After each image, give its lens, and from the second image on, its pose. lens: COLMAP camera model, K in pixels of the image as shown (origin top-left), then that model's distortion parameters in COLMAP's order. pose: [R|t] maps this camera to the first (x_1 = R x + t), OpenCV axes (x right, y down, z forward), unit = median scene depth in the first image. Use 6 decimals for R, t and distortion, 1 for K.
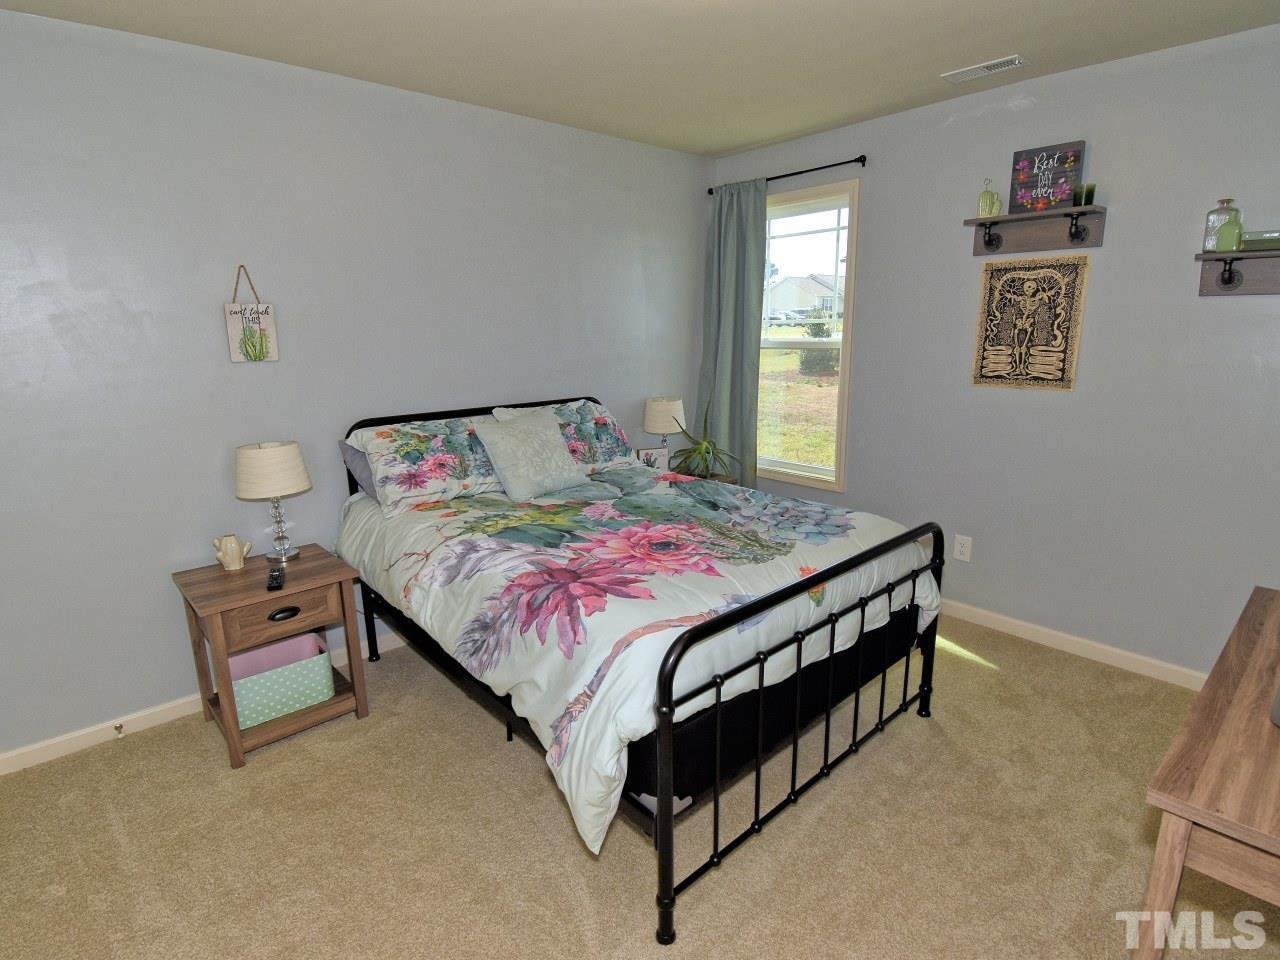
lens RADIAL K [[673.9, 0, 640.0], [0, 673.9, 478.8], [0, 0, 1]] dist [-0.005524, -0.000845]
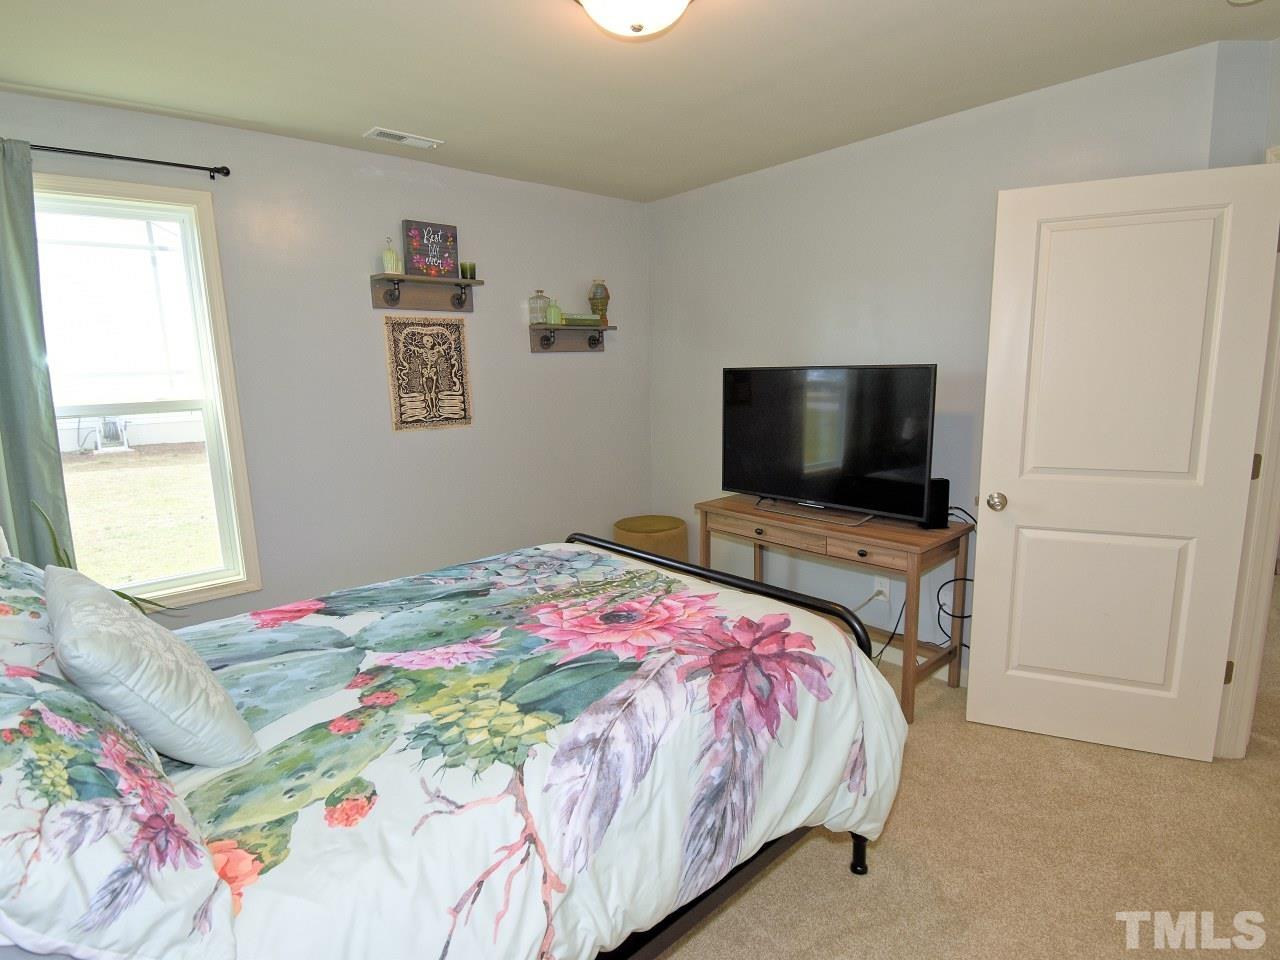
lens RADIAL K [[673.9, 0, 640.6], [0, 673.9, 481.7], [0, 0, 1]] dist [-0.005524, -0.000845]
pose [[-0.009612, -0.156383, 0.987650, -0.673028], [0.245258, 0.957157, 0.153942, -0.164067], [-0.969410, 0.243709, 0.029154, 0.769046]]
